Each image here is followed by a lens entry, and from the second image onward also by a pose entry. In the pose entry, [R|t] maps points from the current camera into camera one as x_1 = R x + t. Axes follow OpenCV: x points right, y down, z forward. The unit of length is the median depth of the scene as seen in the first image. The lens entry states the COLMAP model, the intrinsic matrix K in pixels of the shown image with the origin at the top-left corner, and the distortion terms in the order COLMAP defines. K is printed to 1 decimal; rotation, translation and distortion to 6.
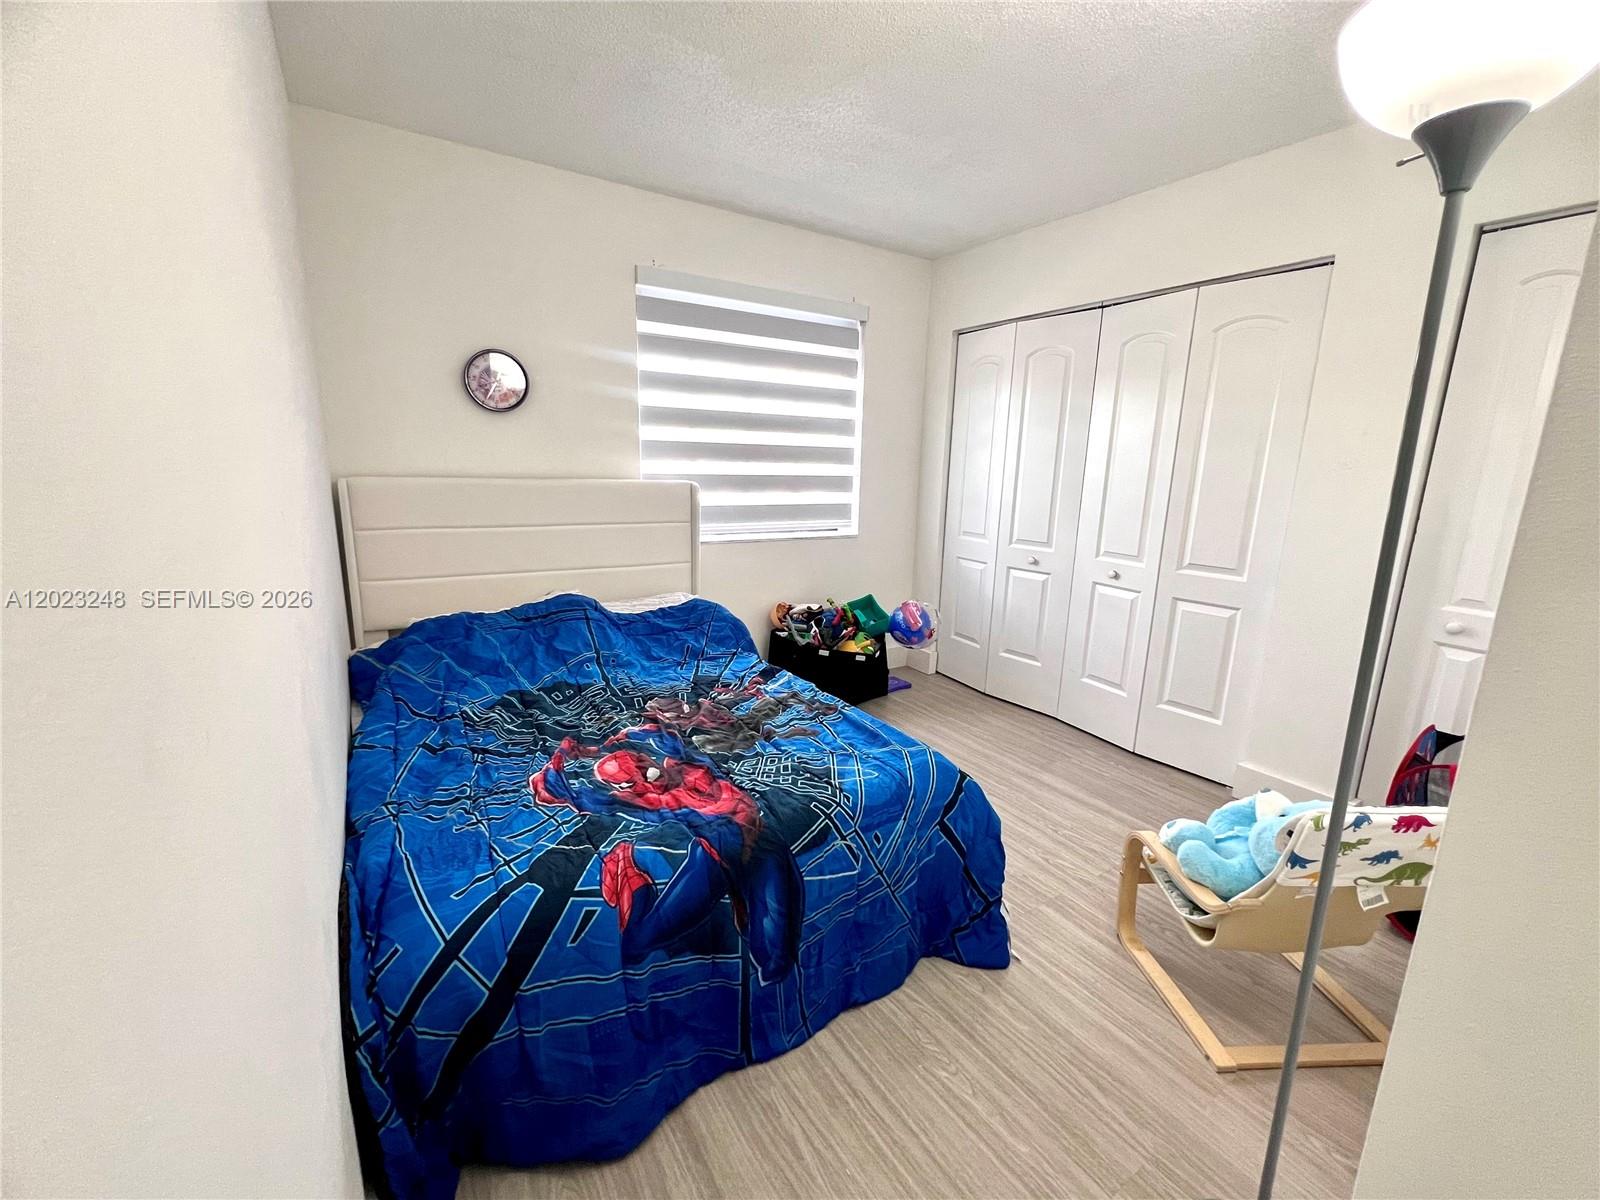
lens RADIAL K [[653.7, 0, 800.0], [0, 653.7, 600.0], [0, 0, 1]] dist [-0.001628, -0.000334]
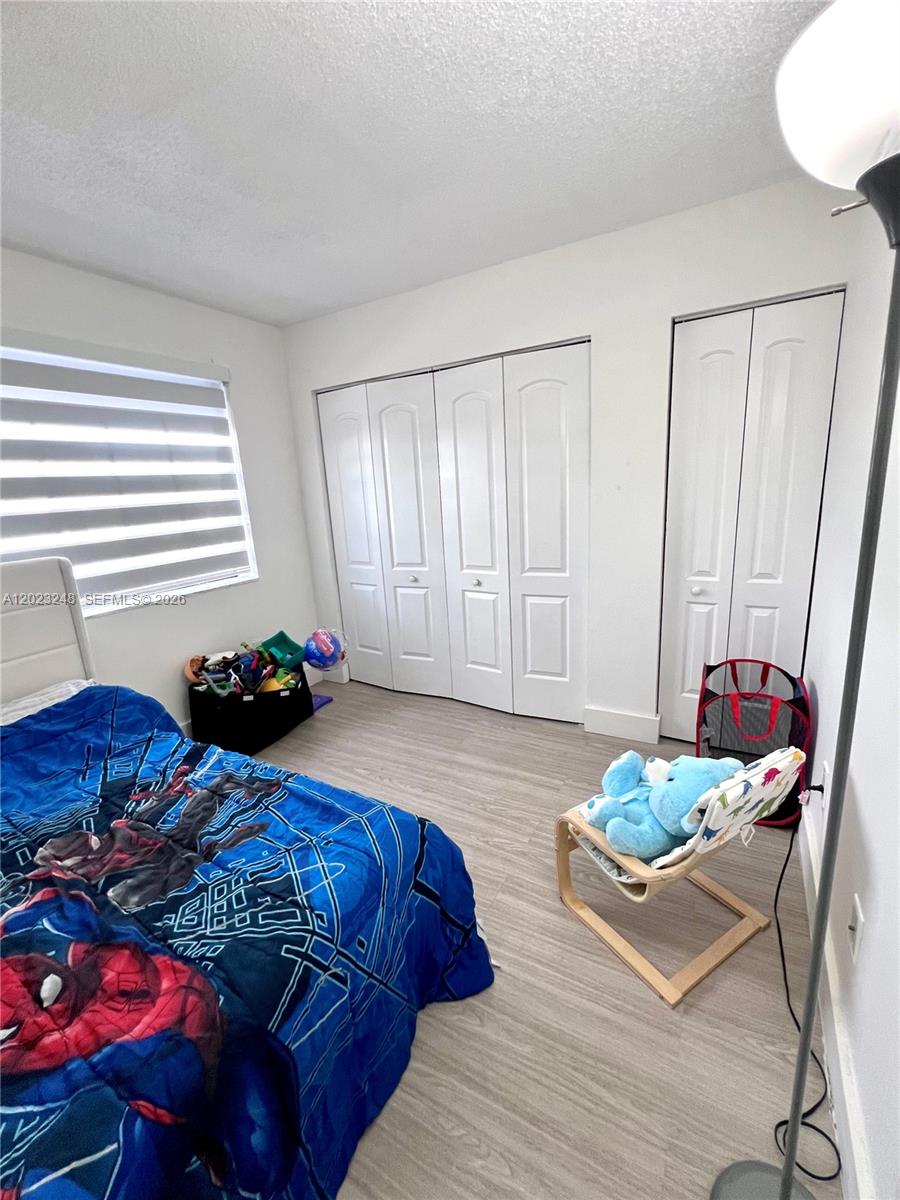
lens RADIAL K [[494.4, 0, 444.7], [0, 494.4, 597.4], [0, 0, 1]] dist [-0.000136, 0.000446]
pose [[0.885974, -0.179329, 0.427658, 0.007700], [0.176817, 0.983170, 0.045963, -0.080515], [-0.428704, 0.034895, 0.902771, 0.191489]]
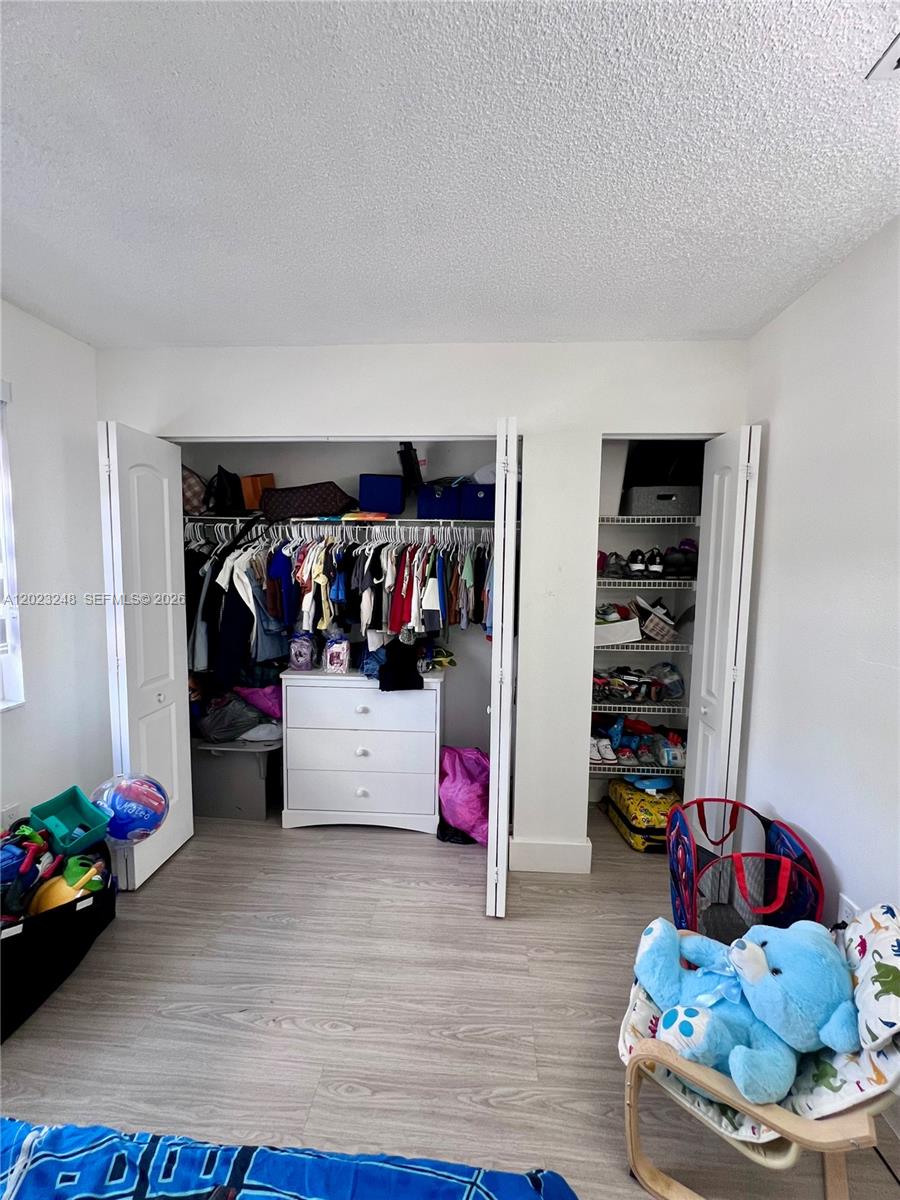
lens RADIAL K [[494.4, 0, 444.7], [0, 494.4, 597.4], [0, 0, 1]] dist [-0.000136, 0.000446]
pose [[0.598253, -0.075276, 0.797764, -0.085864], [0.168751, 0.985086, -0.033597, -0.185284], [-0.783337, 0.154723, 0.602034, 0.512977]]
